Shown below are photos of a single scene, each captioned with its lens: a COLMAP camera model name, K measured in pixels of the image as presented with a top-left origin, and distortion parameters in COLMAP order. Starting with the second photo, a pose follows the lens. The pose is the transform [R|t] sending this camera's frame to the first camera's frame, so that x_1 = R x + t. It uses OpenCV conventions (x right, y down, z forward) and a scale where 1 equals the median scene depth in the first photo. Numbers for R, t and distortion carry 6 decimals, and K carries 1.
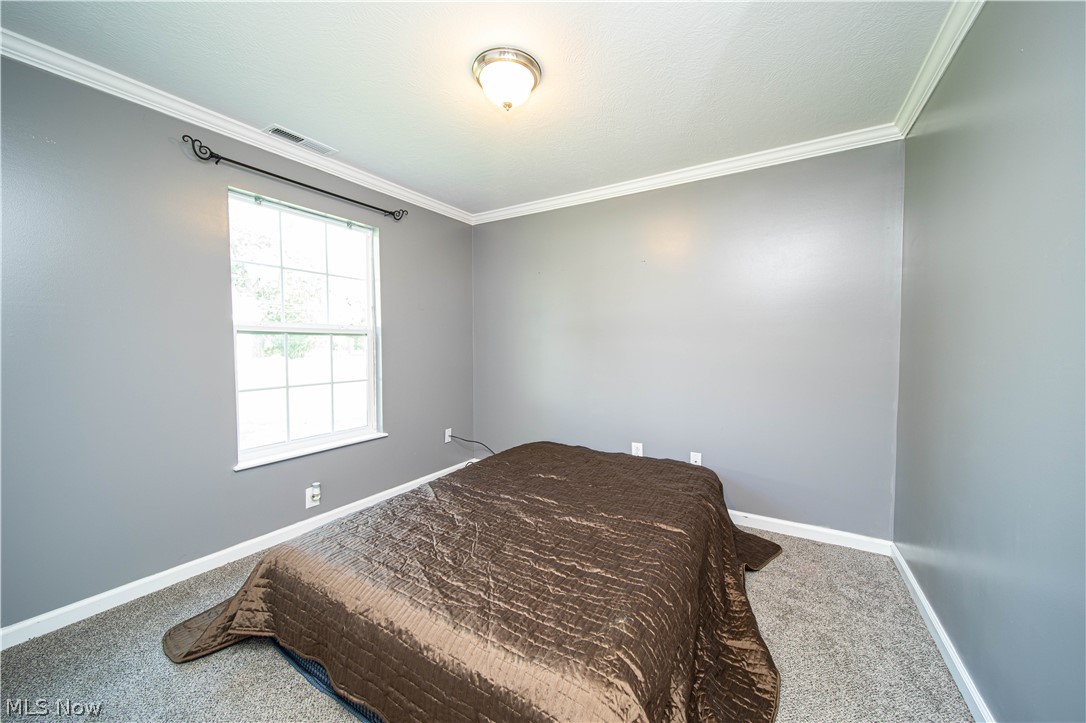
lens RADIAL K [[380.2, 0, 545.2], [0, 380.2, 358.1], [0, 0, 1]] dist [-0.000447, -0.000304]
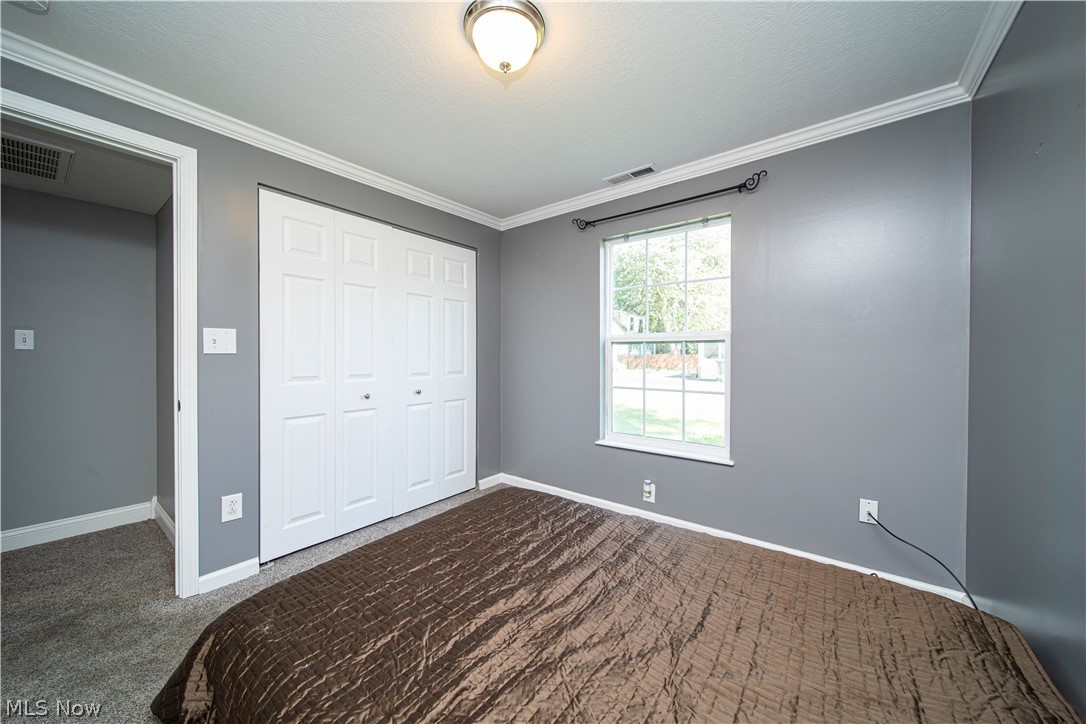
lens RADIAL K [[380.2, 0, 545.2], [0, 380.2, 358.6], [0, 0, 1]] dist [-0.000447, -0.000304]
pose [[-0.079922, 0.024491, -0.996500, 0.512170], [-0.029845, 0.999191, 0.026951, -0.039045], [0.996354, 0.031894, -0.079126, 0.805686]]
